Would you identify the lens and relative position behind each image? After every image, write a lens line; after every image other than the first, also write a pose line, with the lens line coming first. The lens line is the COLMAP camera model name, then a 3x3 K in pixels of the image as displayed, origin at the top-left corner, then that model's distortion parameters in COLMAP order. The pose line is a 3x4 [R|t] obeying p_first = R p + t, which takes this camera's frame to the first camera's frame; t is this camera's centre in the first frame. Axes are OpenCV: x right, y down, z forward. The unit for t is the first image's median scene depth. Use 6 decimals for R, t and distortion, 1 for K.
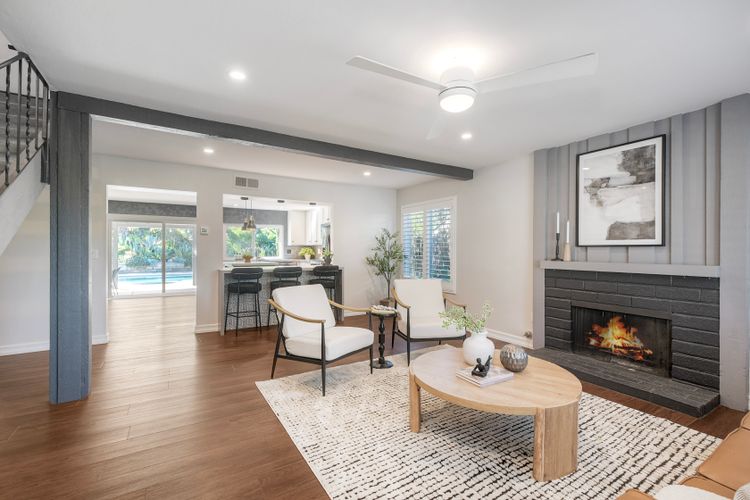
lens RADIAL K [[340.7, 0, 370.0], [0, 340.7, 250.3], [0, 0, 1]] dist [0.014449, 0.000259]
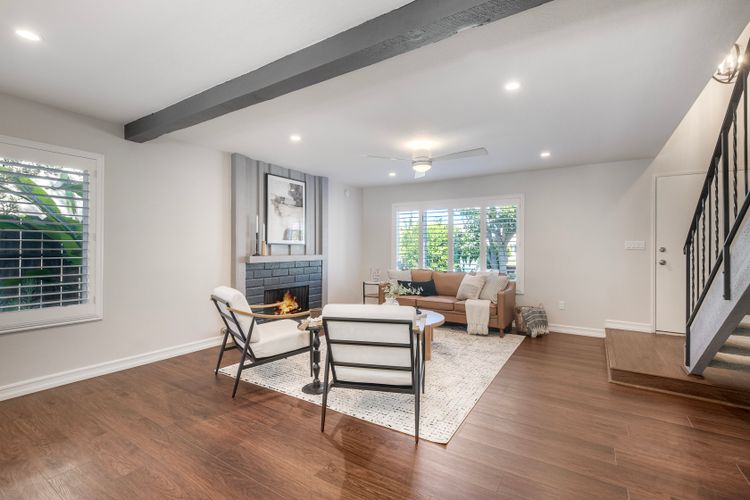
lens RADIAL K [[340.7, 0, 375.2], [0, 340.7, 249.0], [0, 0, 1]] dist [0.014449, 0.000259]
pose [[-0.415709, 0.011269, 0.909428, -0.790517], [0.008609, 0.999927, -0.008455, 0.022595], [-0.909457, 0.004314, -0.415776, 1.263904]]
